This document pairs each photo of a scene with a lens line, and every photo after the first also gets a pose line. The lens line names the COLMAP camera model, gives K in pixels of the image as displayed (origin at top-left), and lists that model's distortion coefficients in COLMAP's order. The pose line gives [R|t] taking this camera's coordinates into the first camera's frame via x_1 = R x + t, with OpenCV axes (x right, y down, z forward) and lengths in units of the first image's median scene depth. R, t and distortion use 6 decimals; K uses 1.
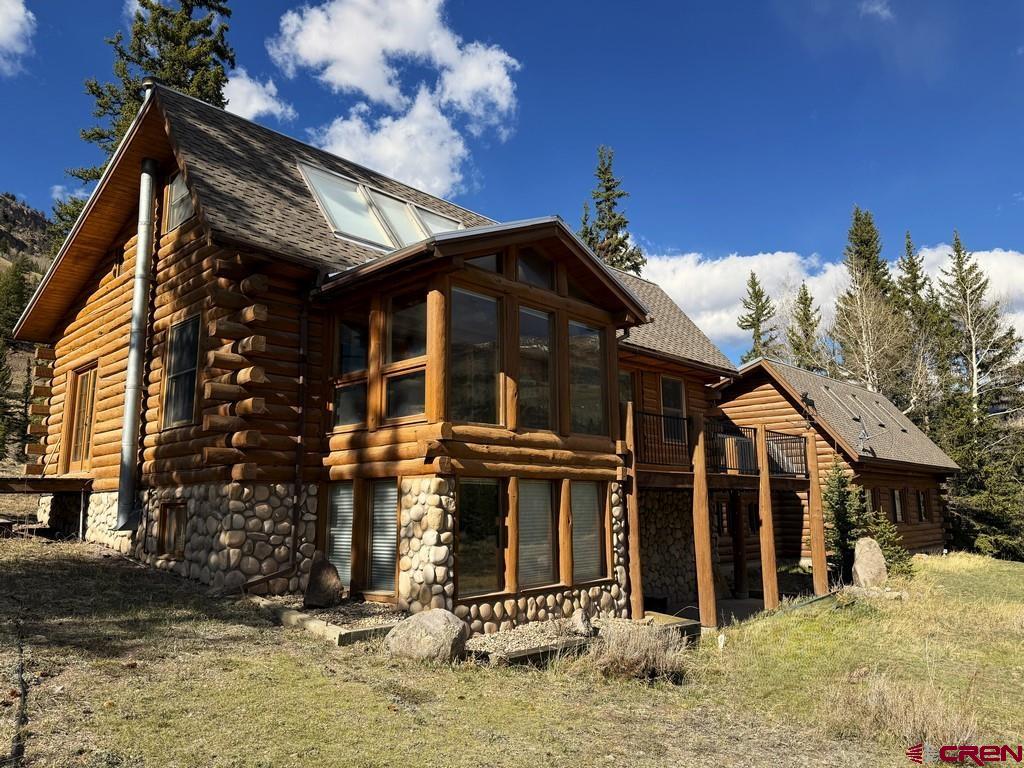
lens RADIAL K [[705.3, 0, 509.6], [0, 705.3, 378.4], [0, 0, 1]] dist [0.131636, -0.212025]
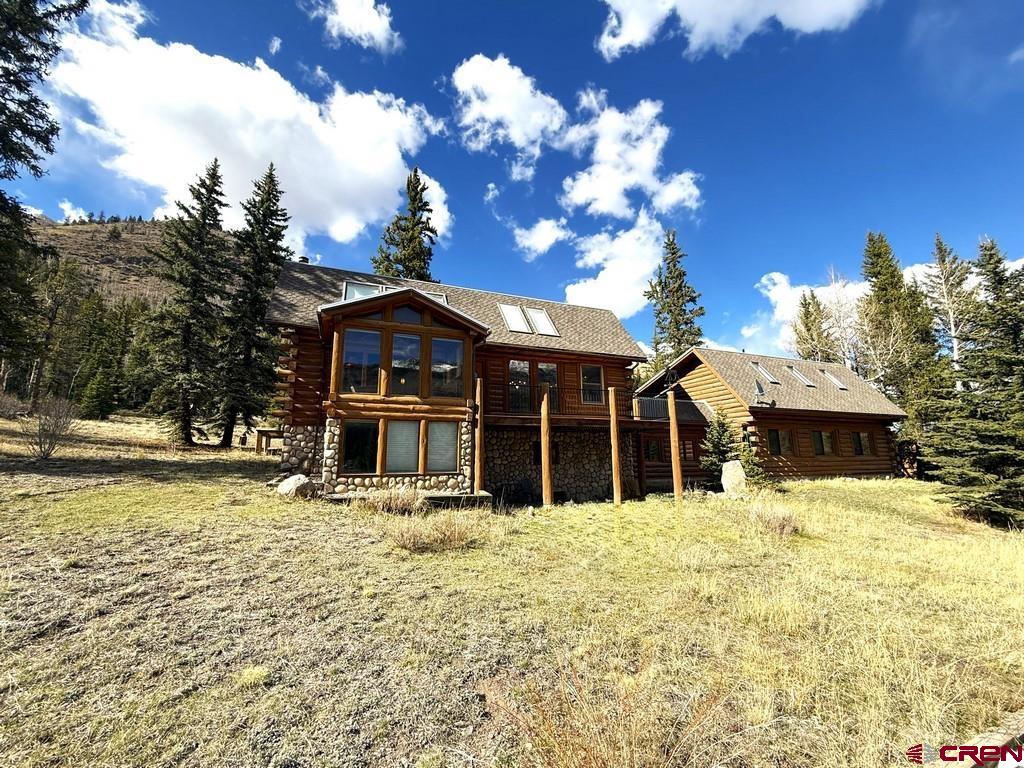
lens RADIAL K [[406.7, 0, 512.0], [0, 406.7, 384.0], [0, 0, 1]] dist [0.000658, 0.000181]
pose [[0.908802, -0.076491, -0.410155, 0.708286], [0.074081, 0.997014, -0.021790, 0.080272], [0.410598, -0.010582, 0.911755, 0.081170]]
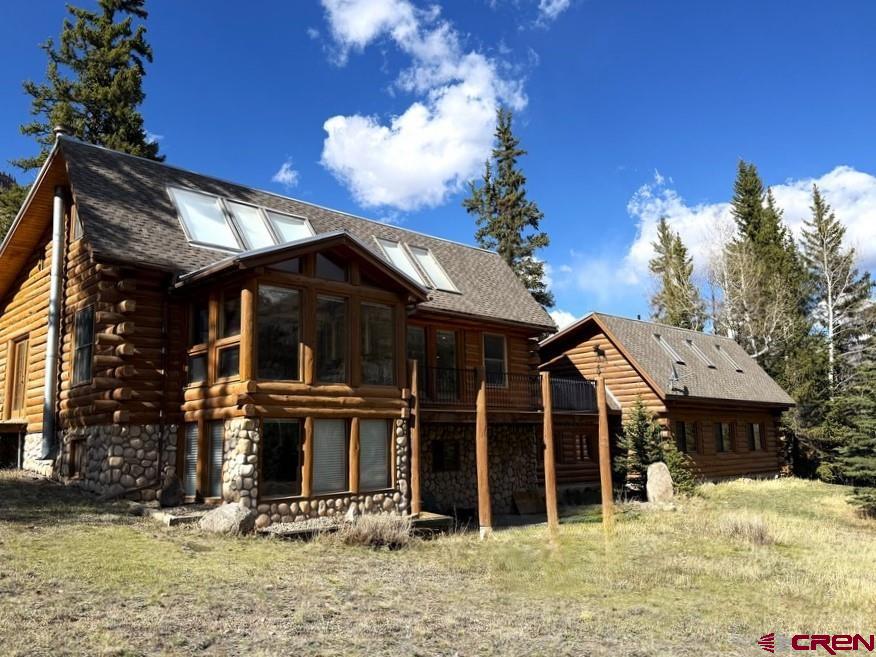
lens RADIAL K [[708.2, 0, 438.0], [0, 708.2, 328.5], [0, 0, 1]] dist [0.144329, -0.266848]
pose [[0.999302, -0.019513, -0.031845, 0.271008], [0.019957, 0.999707, 0.013691, -0.046324], [0.031569, -0.014317, 0.999399, -0.368194]]
